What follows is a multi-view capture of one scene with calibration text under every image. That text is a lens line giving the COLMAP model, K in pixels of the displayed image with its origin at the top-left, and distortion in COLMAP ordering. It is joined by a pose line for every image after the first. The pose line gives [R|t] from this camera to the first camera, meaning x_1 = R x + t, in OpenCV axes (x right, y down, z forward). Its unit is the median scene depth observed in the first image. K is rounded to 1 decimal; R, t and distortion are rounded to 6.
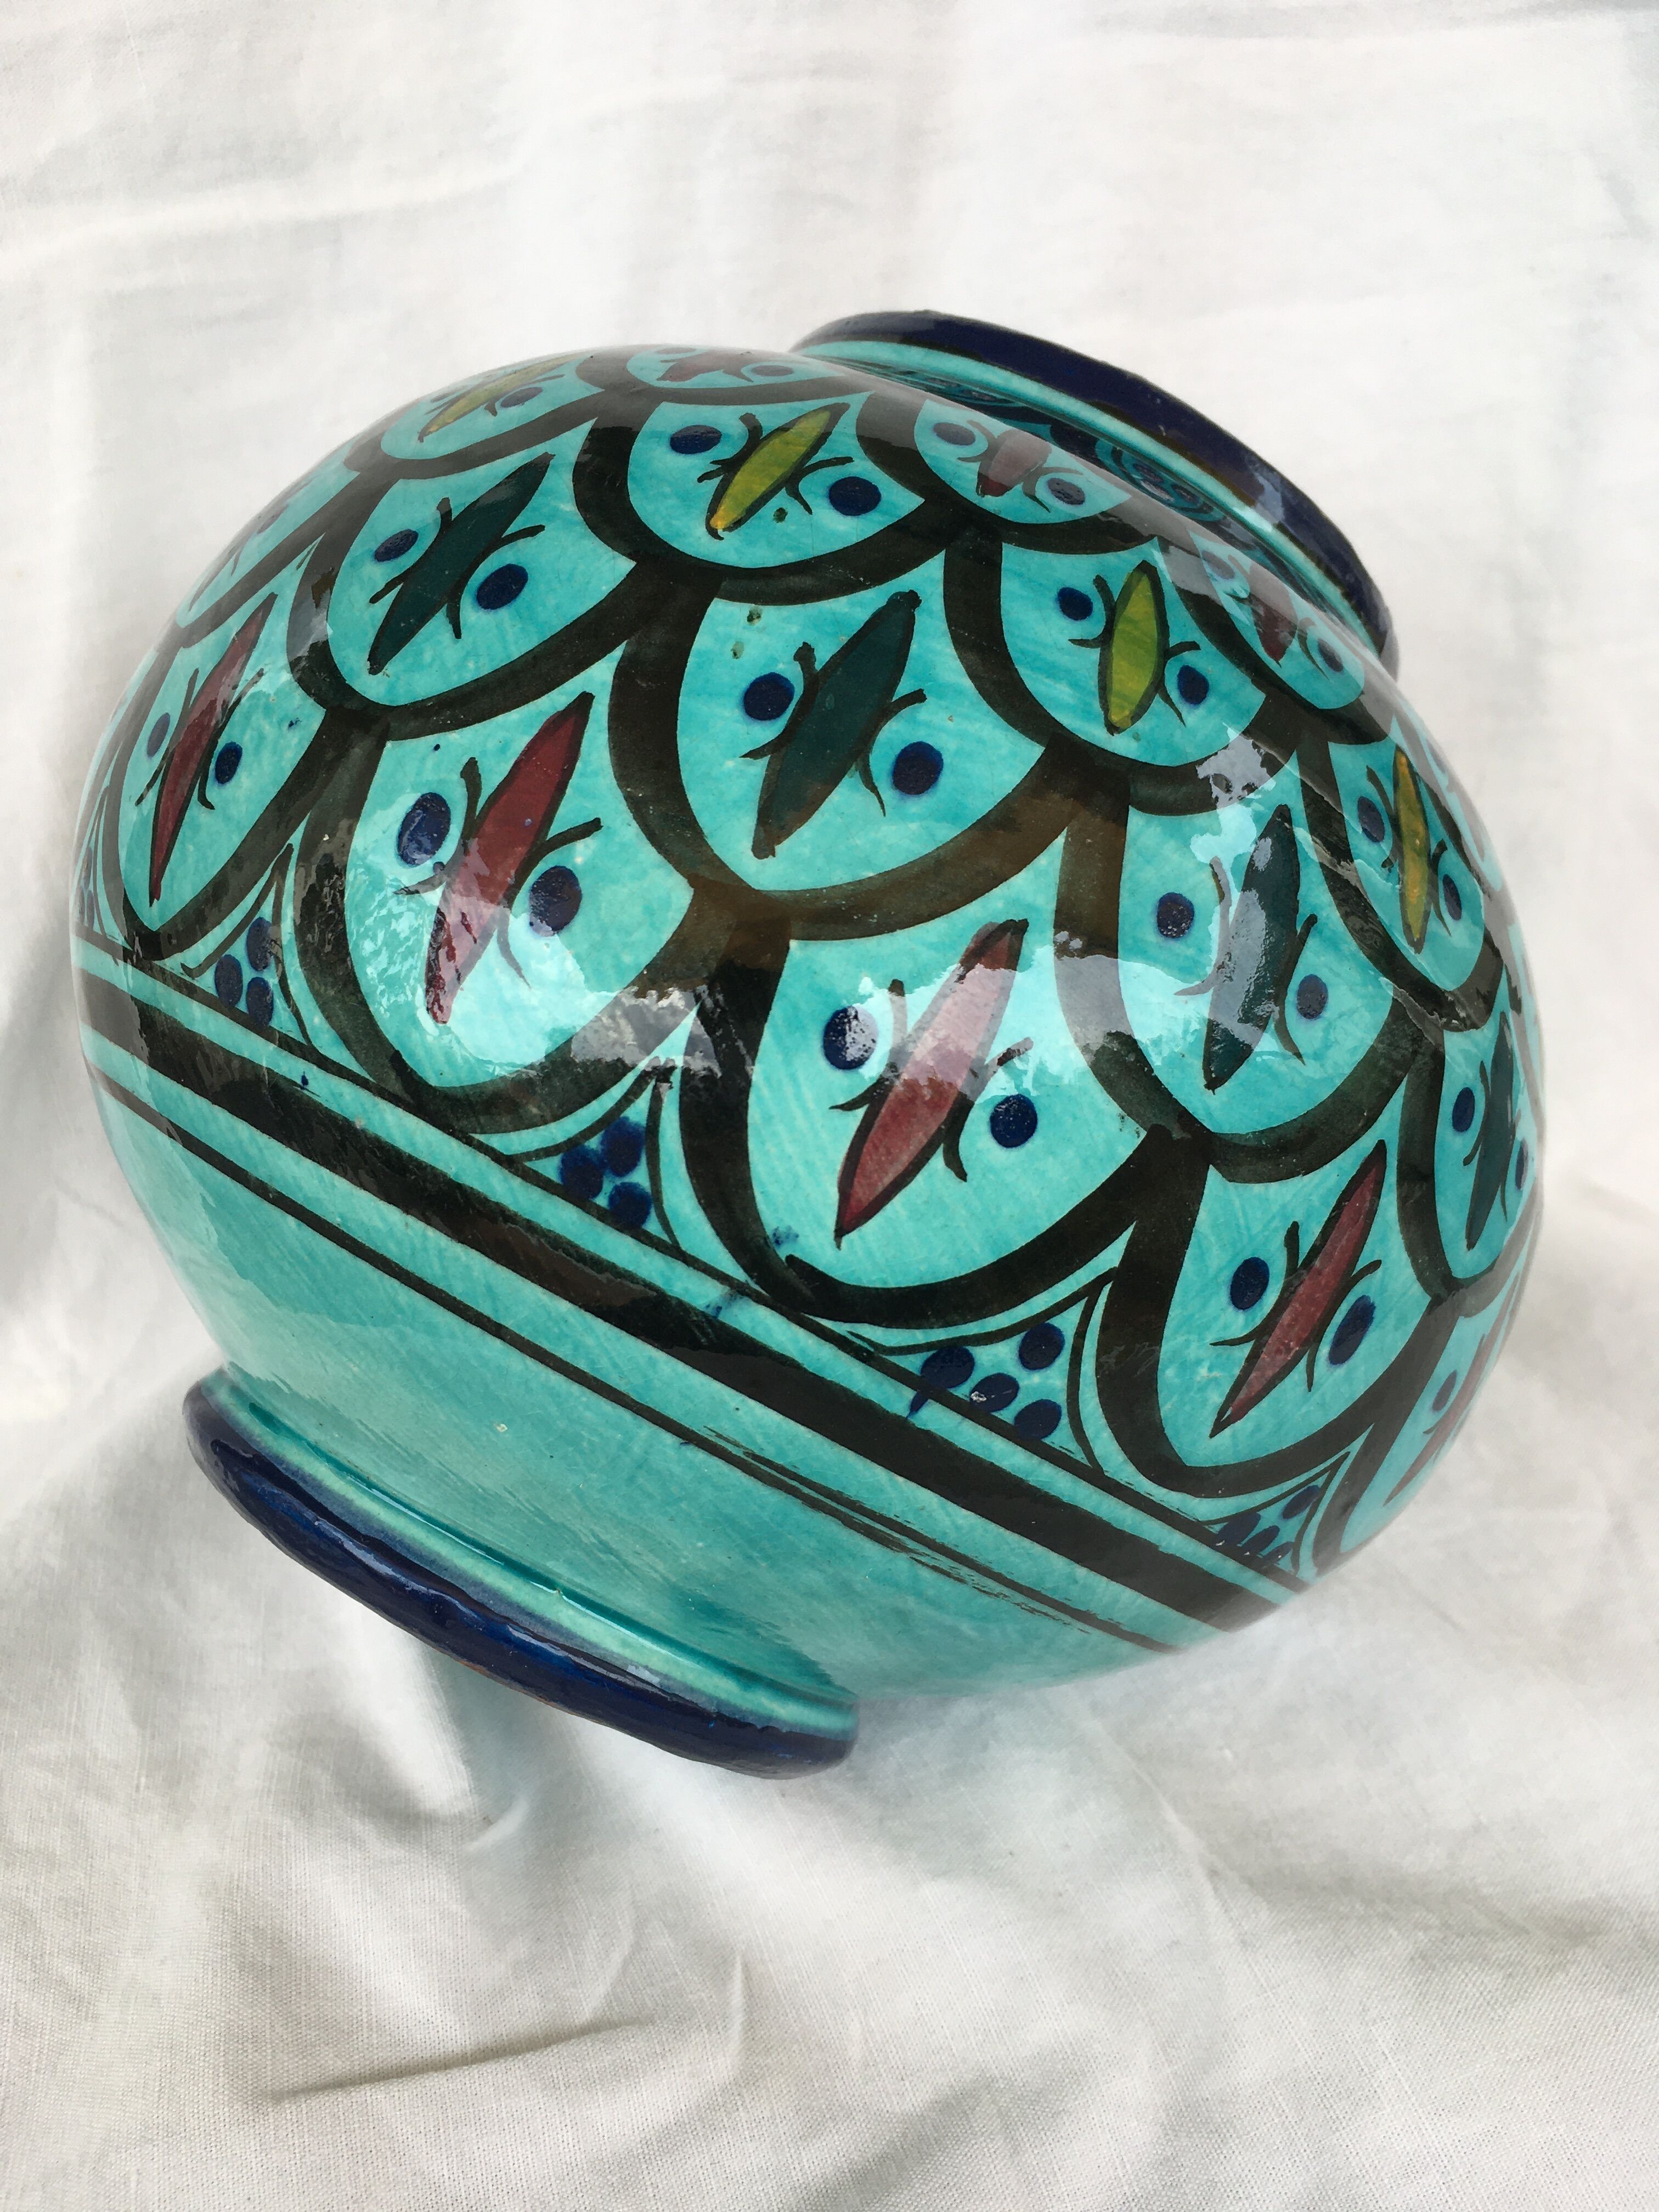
lens RADIAL K [[1917.1, 0, 819.2], [0, 1917.1, 1114.2], [0, 0, 1]] dist [0.078781, -0.221369]
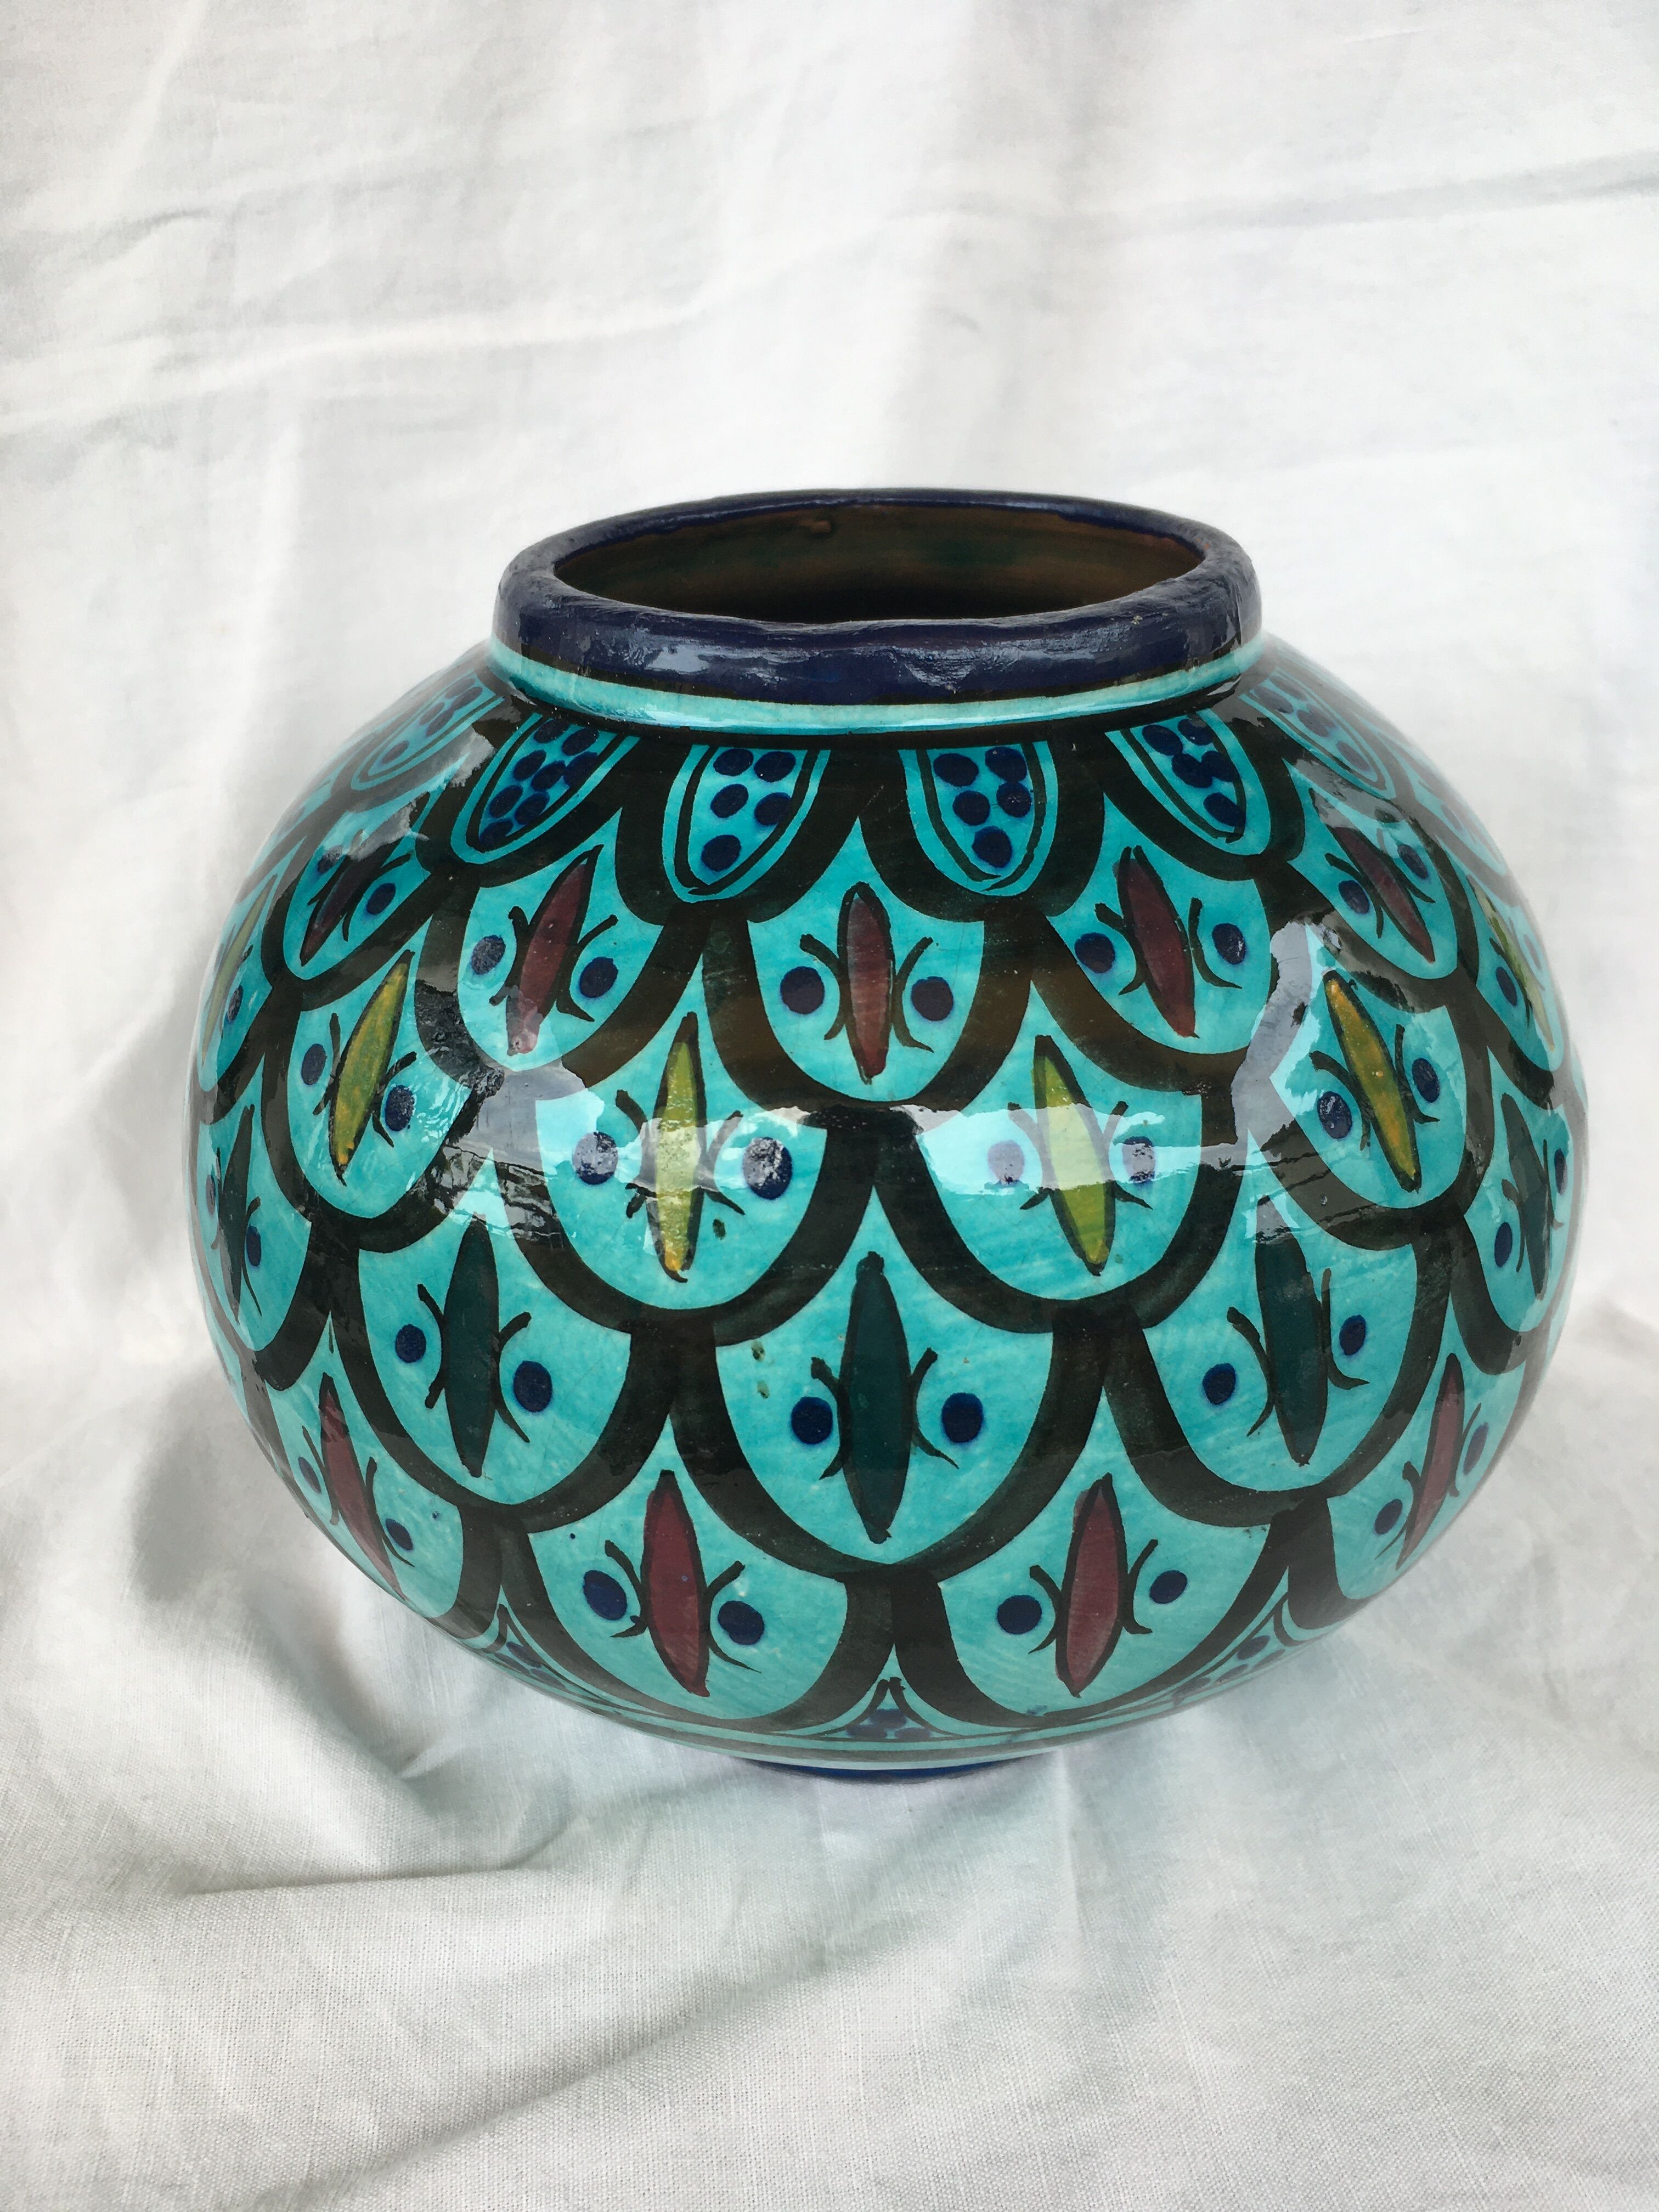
lens RADIAL K [[1917.1, 0, 819.2], [0, 1917.1, 1114.2], [0, 0, 1]] dist [0.078781, -0.221369]
pose [[0.873395, -0.445289, -0.197227, 0.268329], [0.480309, 0.720620, 0.500010, -0.876493], [-0.080524, -0.531437, 0.843262, 0.155904]]
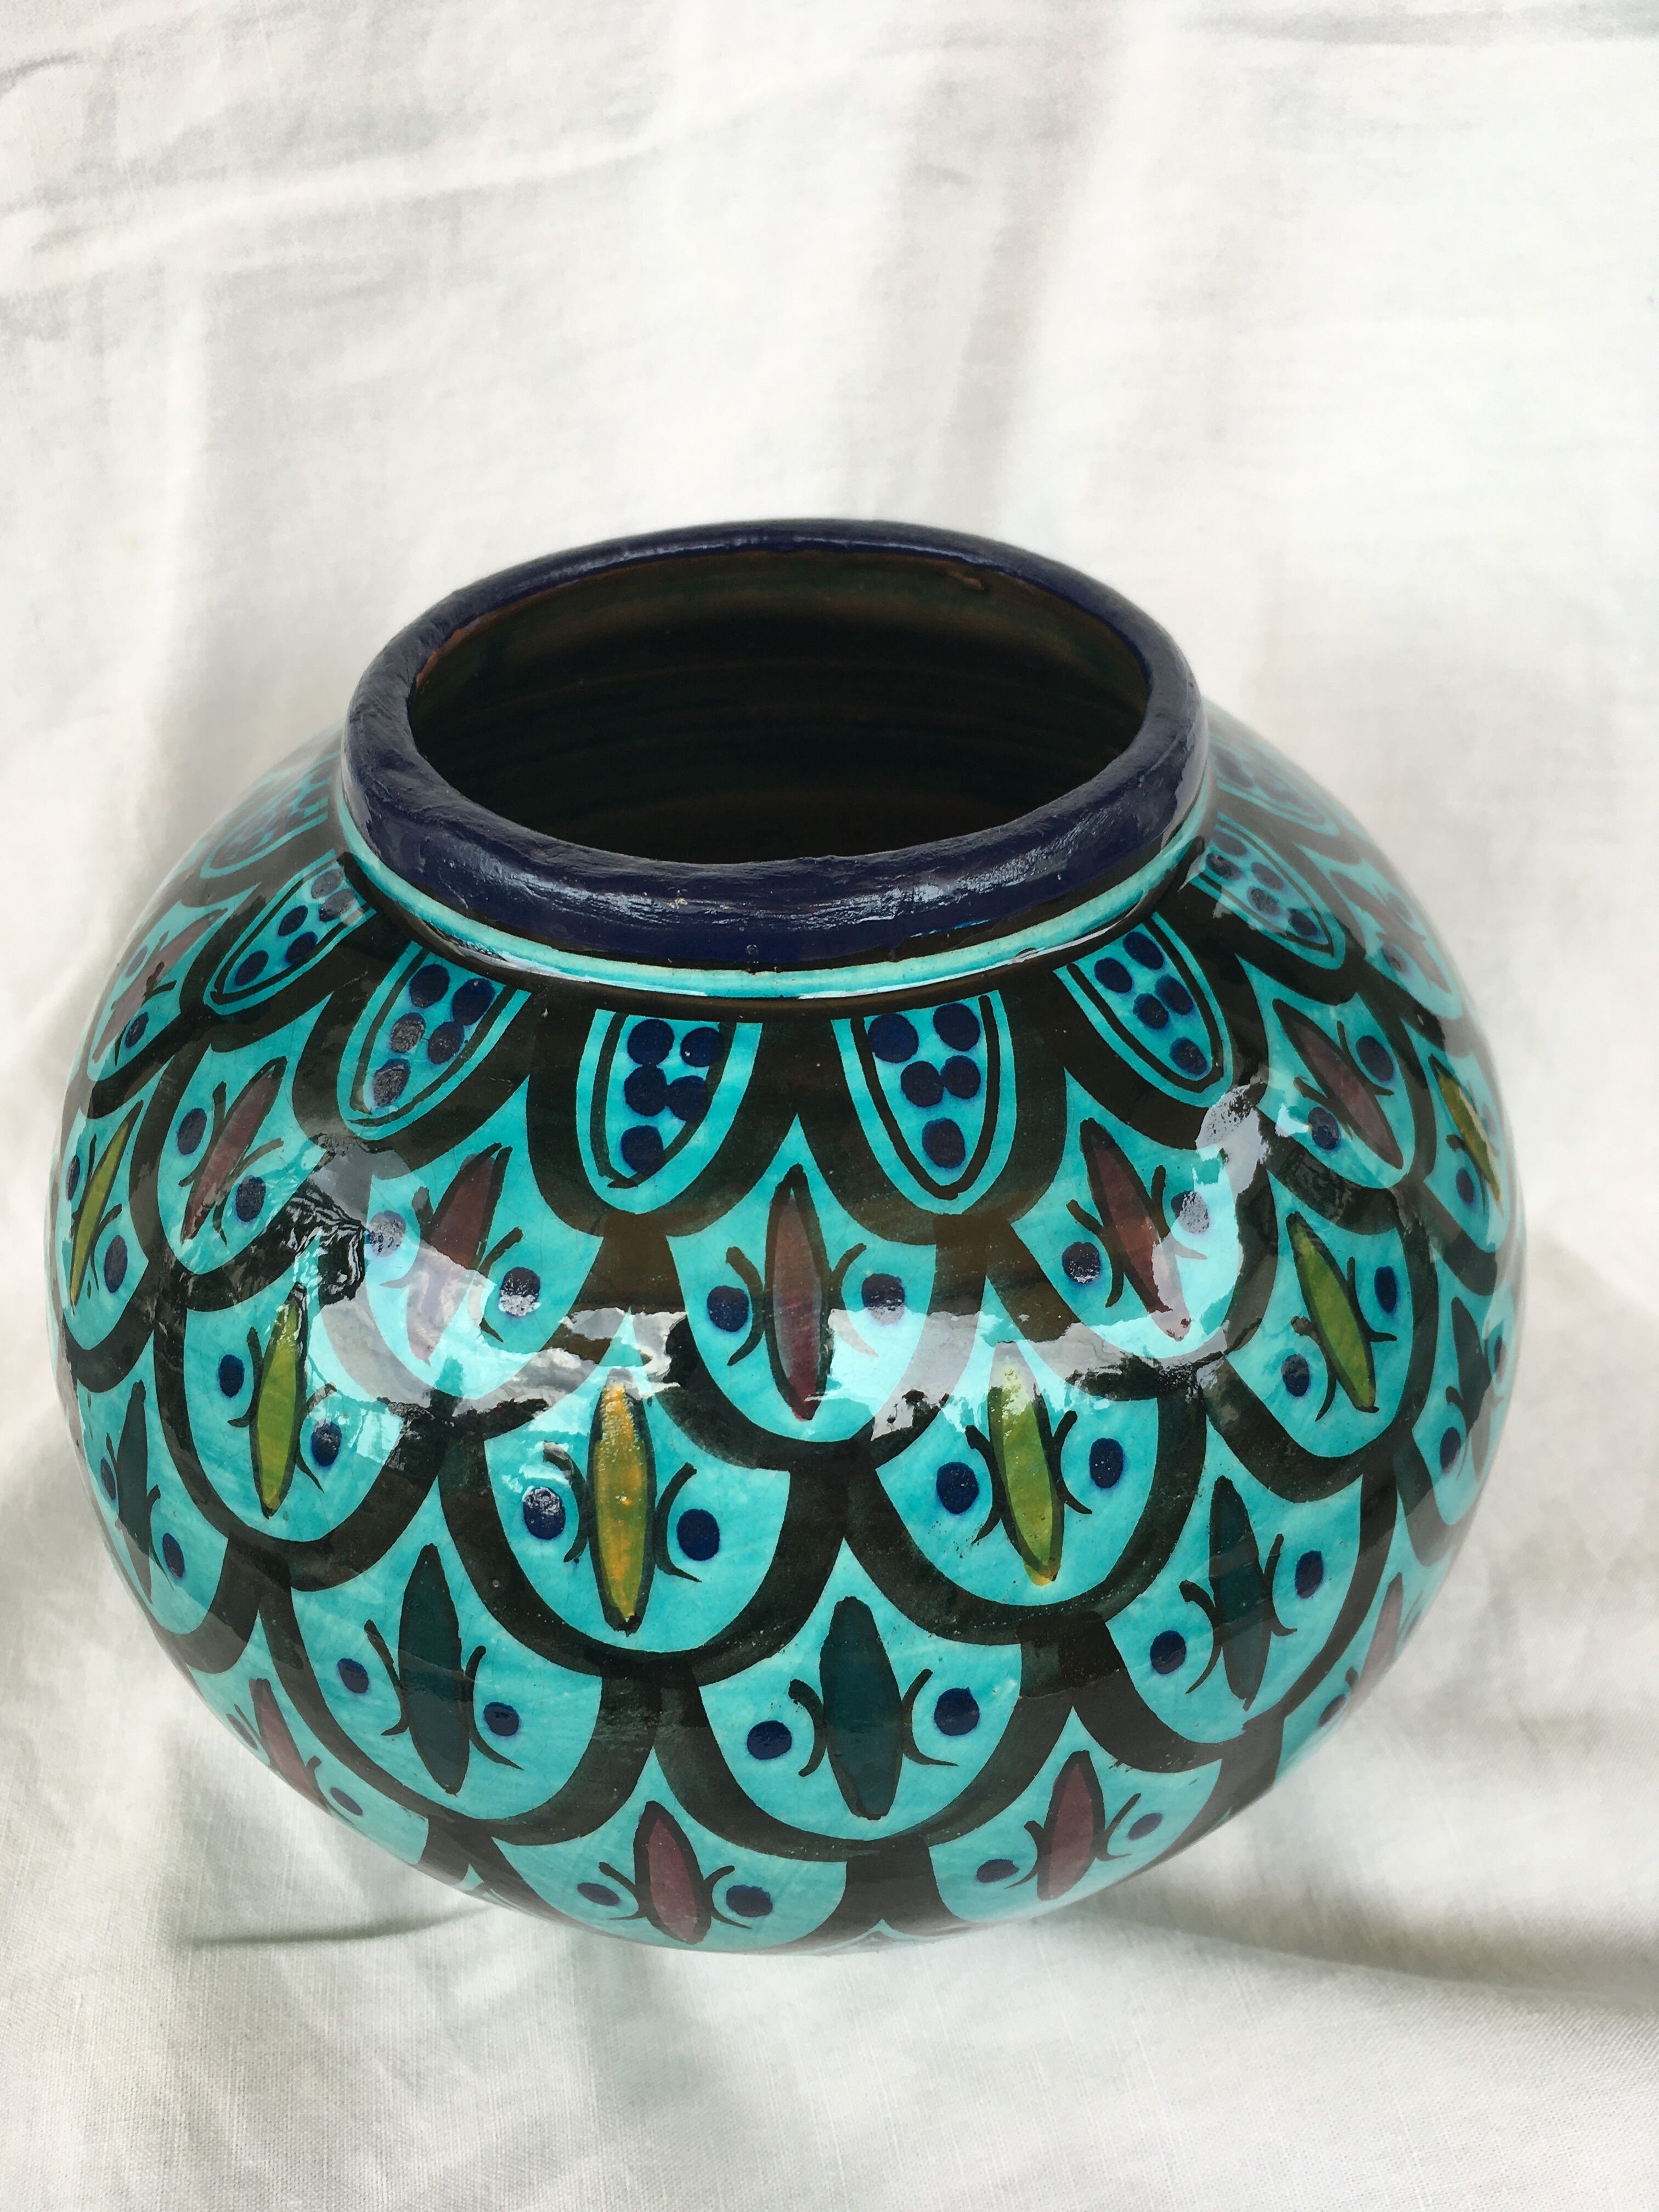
lens RADIAL K [[1917.1, 0, 819.2], [0, 1917.1, 1114.2], [0, 0, 1]] dist [0.078781, -0.221369]
pose [[0.626196, 0.007749, -0.779627, 1.196604], [0.424521, 0.835336, 0.349279, -0.637429], [0.653957, -0.549685, 0.519795, 0.765477]]
